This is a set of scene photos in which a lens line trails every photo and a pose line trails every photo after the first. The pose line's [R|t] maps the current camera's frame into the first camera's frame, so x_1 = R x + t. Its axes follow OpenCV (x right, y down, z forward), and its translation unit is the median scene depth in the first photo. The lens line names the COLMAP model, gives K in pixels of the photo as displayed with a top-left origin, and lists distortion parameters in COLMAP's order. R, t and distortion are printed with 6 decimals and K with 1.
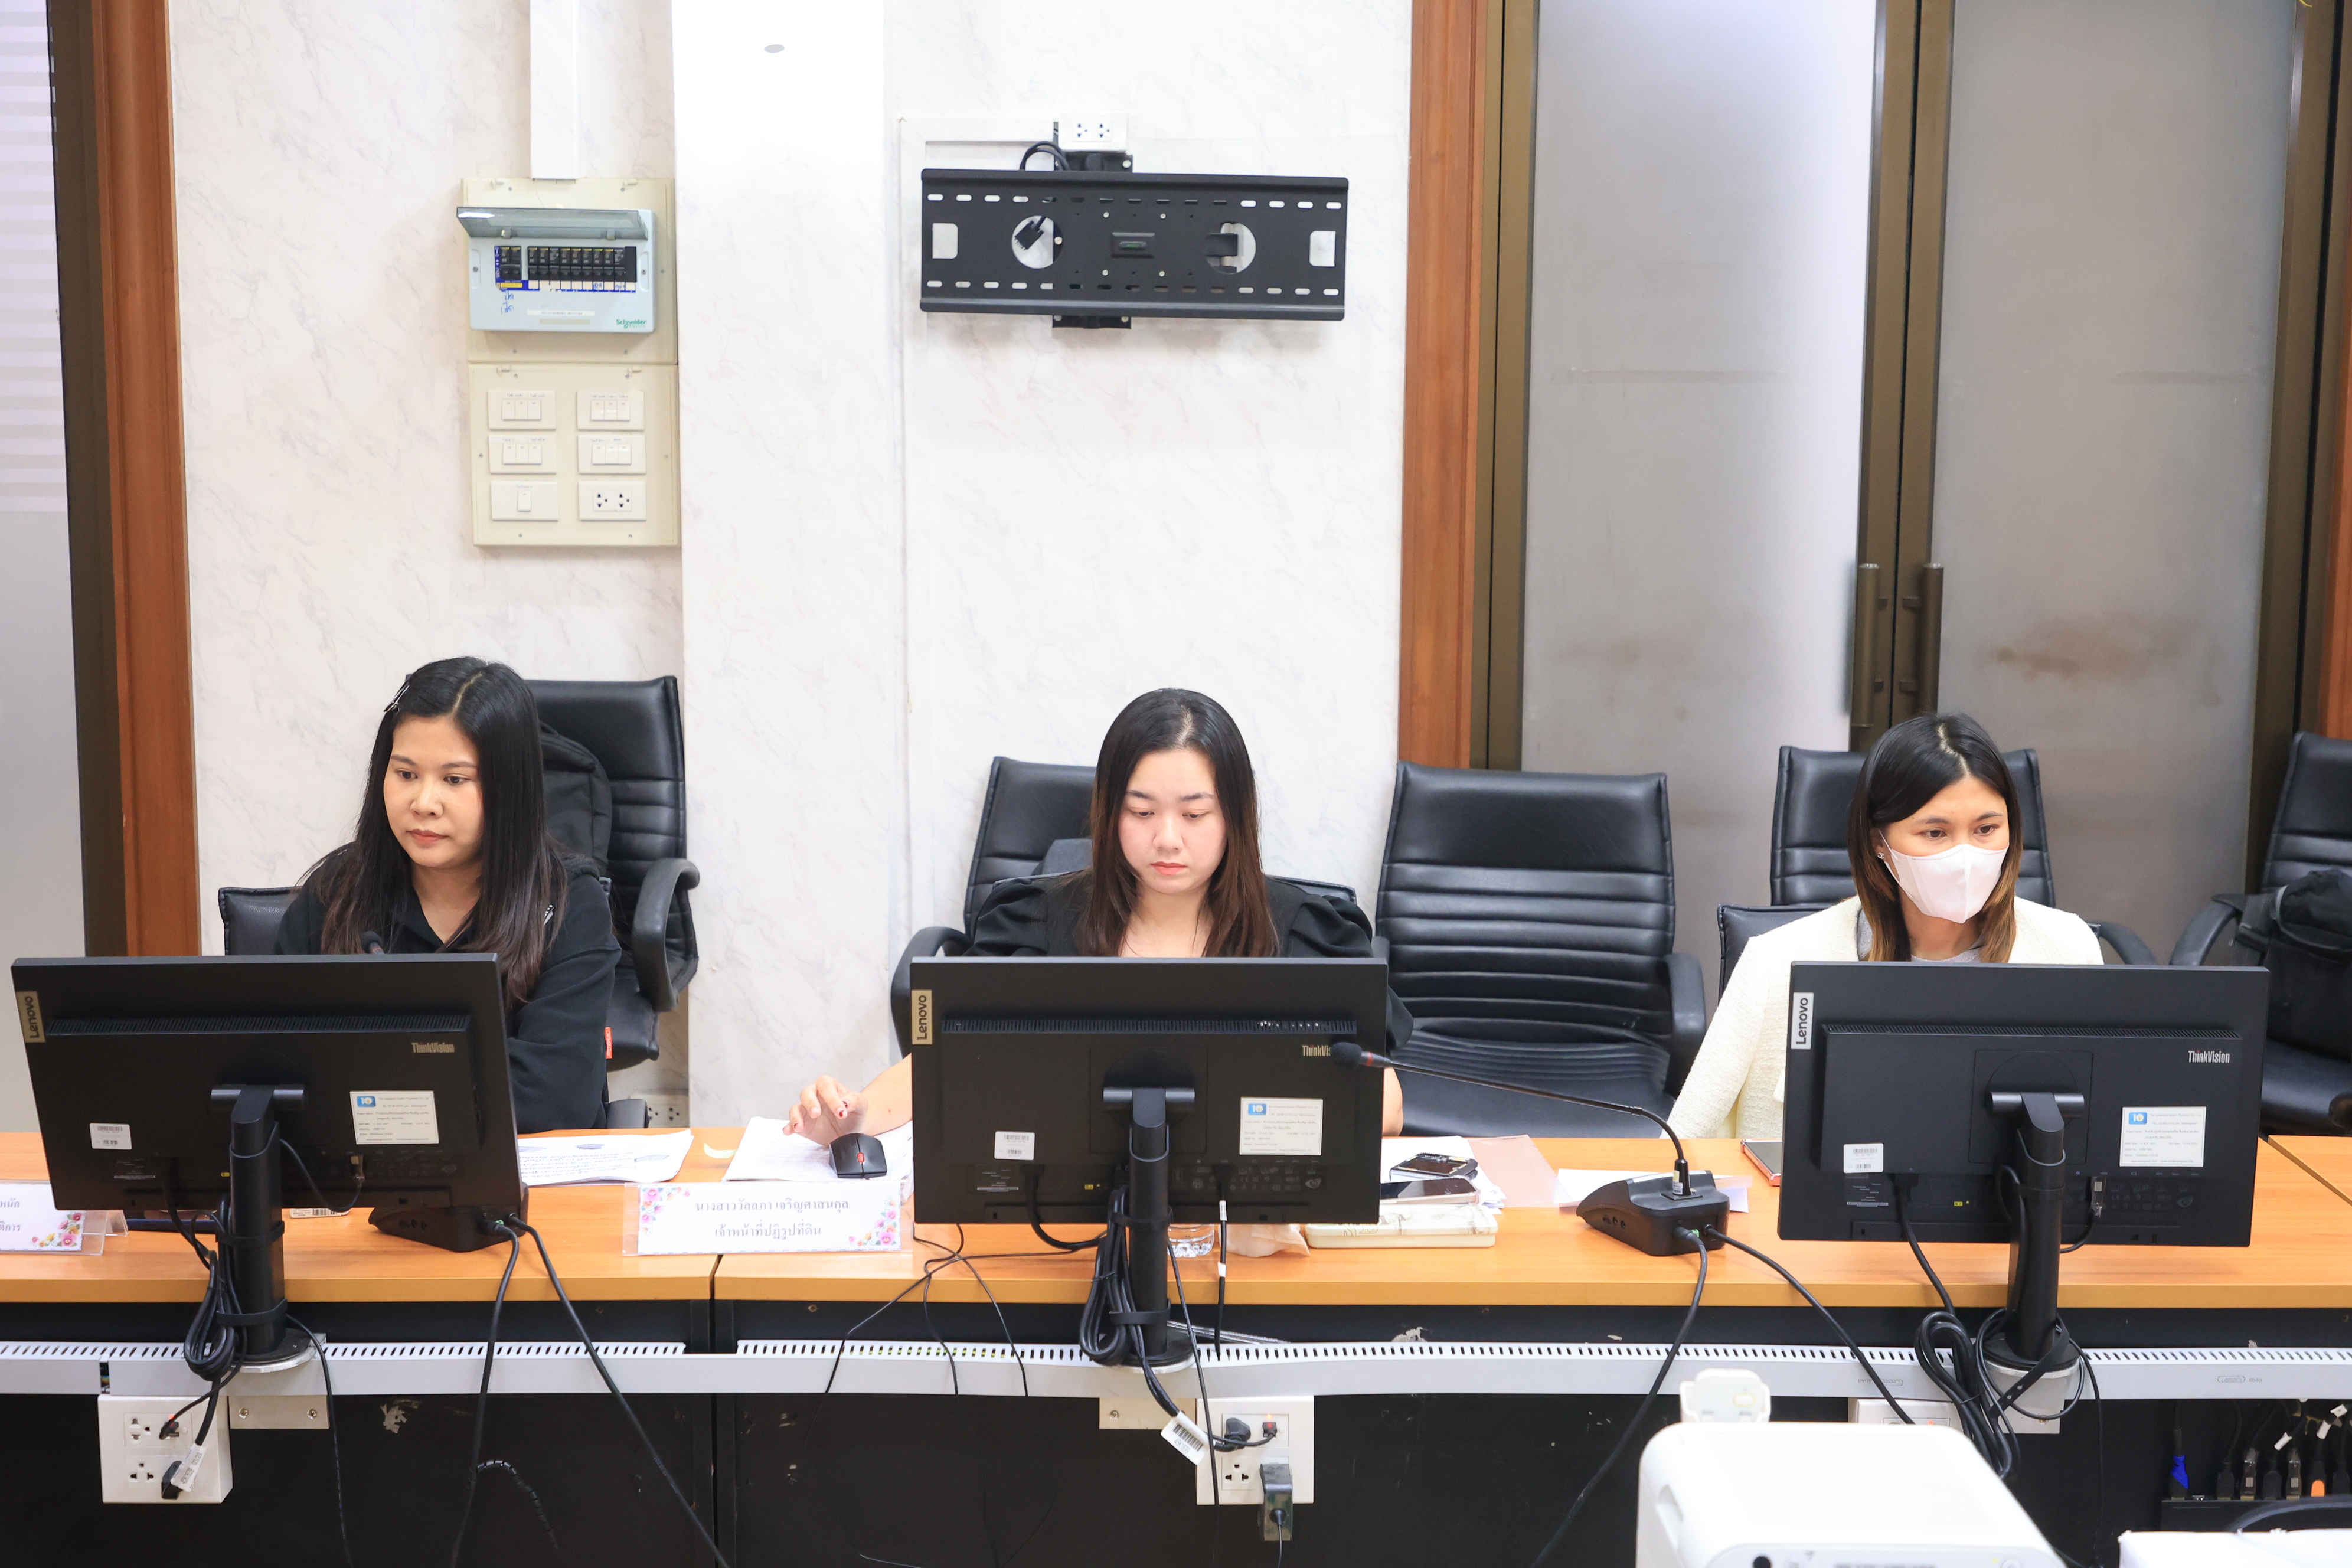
lens RADIAL K [[3184.2, 0, 1136.7], [0, 3184.2, 790.4], [0, 0, 1]] dist [0.010482, -0.036923]
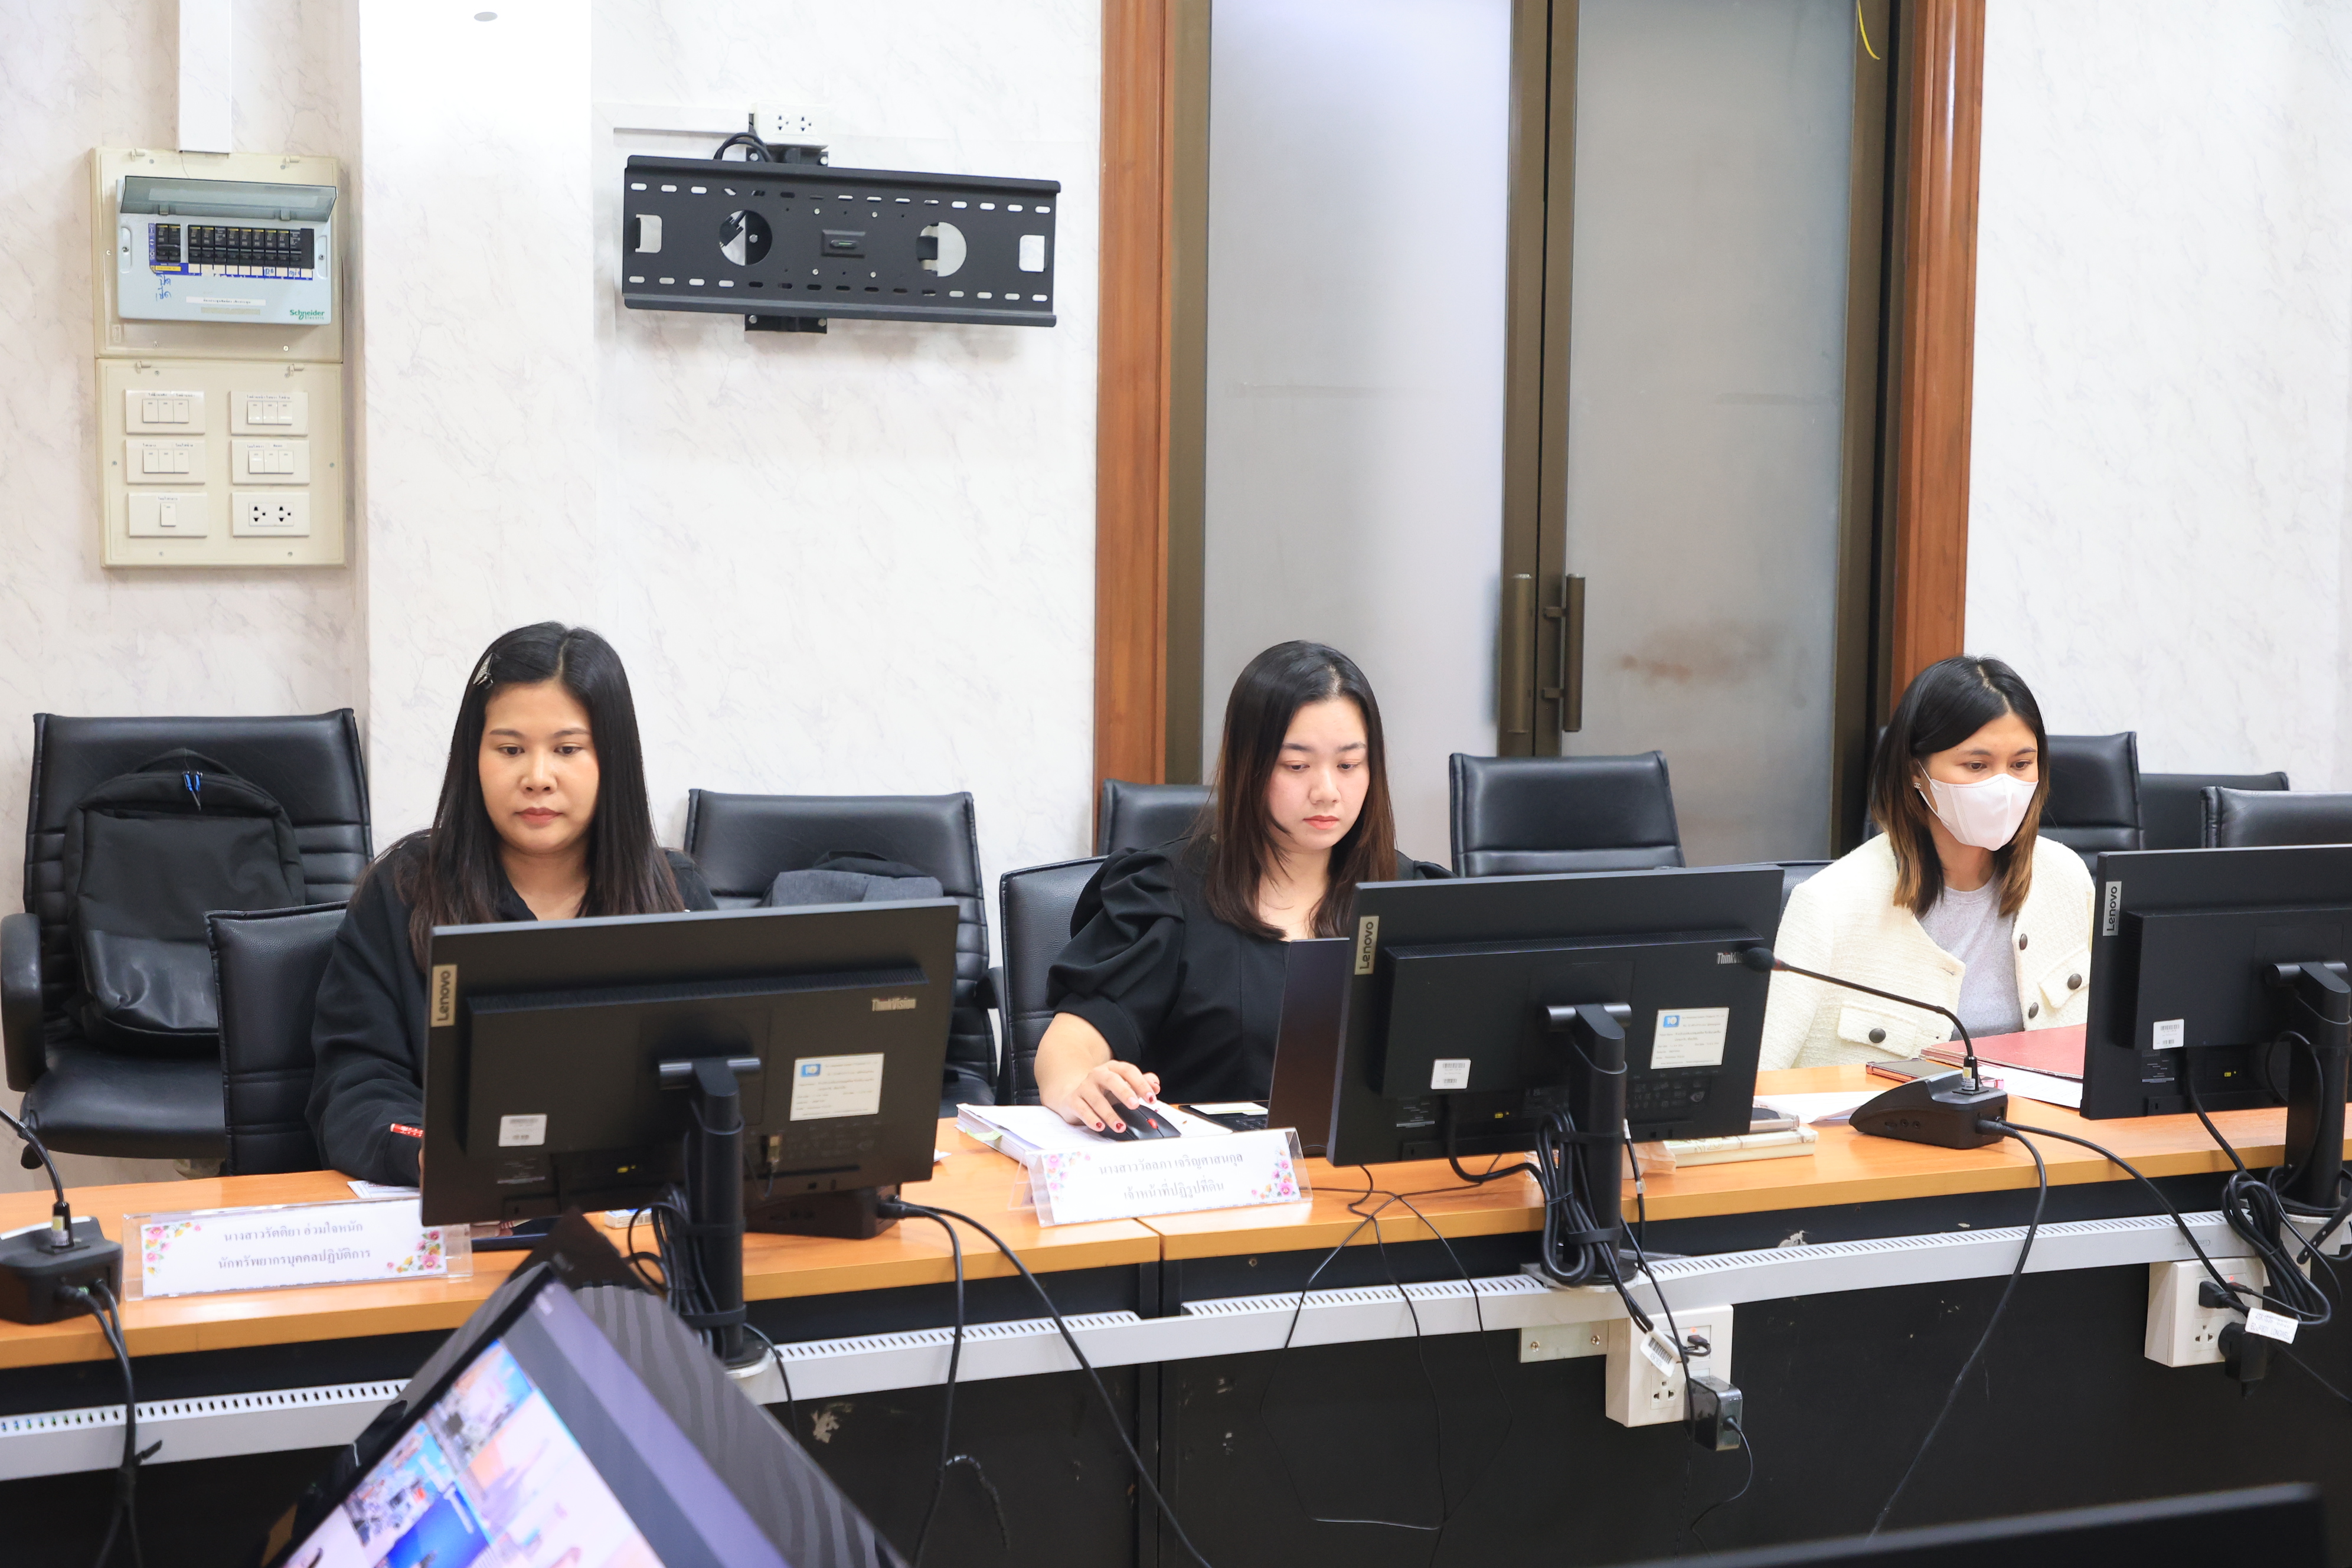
lens RADIAL K [[3324.8, 0, 1176.0], [0, 3324.8, 784.0], [0, 0, 1]] dist [0.021599, -0.047754]
pose [[0.927994, -0.031883, 0.371230, -0.284383], [0.049659, 0.998027, -0.038422, 0.033513], [-0.369272, 0.054090, 0.927746, 0.047643]]
